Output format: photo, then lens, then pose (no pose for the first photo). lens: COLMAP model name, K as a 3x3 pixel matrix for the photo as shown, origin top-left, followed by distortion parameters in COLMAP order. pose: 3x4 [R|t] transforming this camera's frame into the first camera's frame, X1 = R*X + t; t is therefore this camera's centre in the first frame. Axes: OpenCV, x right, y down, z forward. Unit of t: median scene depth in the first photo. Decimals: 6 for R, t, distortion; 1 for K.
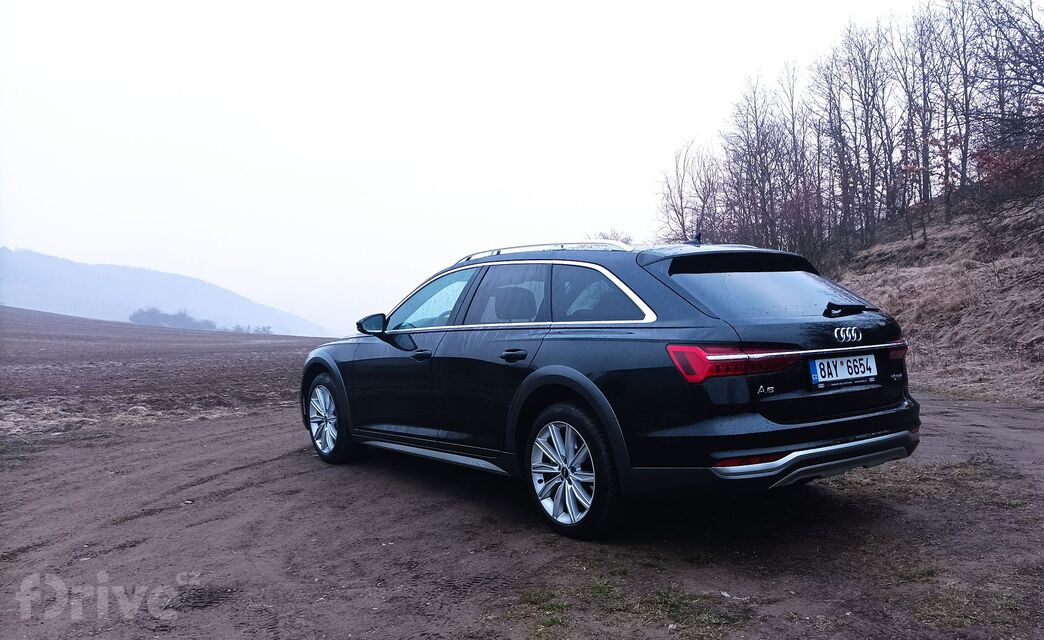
lens RADIAL K [[903.7, 0, 524.0], [0, 903.7, 440.6], [0, 0, 1]] dist [0.041816, -0.009715]
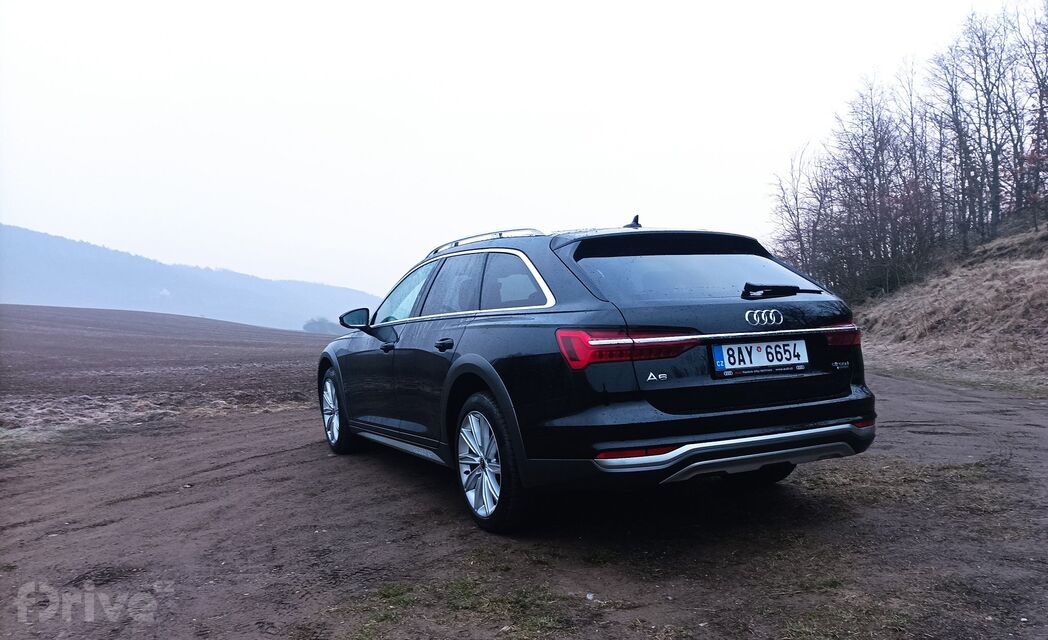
lens RADIAL K [[853.4, 0, 496.3], [0, 853.4, 424.2], [0, 0, 1]] dist [0.032125, -0.008757]
pose [[0.982218, 0.011049, -0.187418, 0.221372], [-0.014300, 0.999770, -0.016001, 0.006757], [0.187198, 0.018396, 0.982150, 0.094474]]
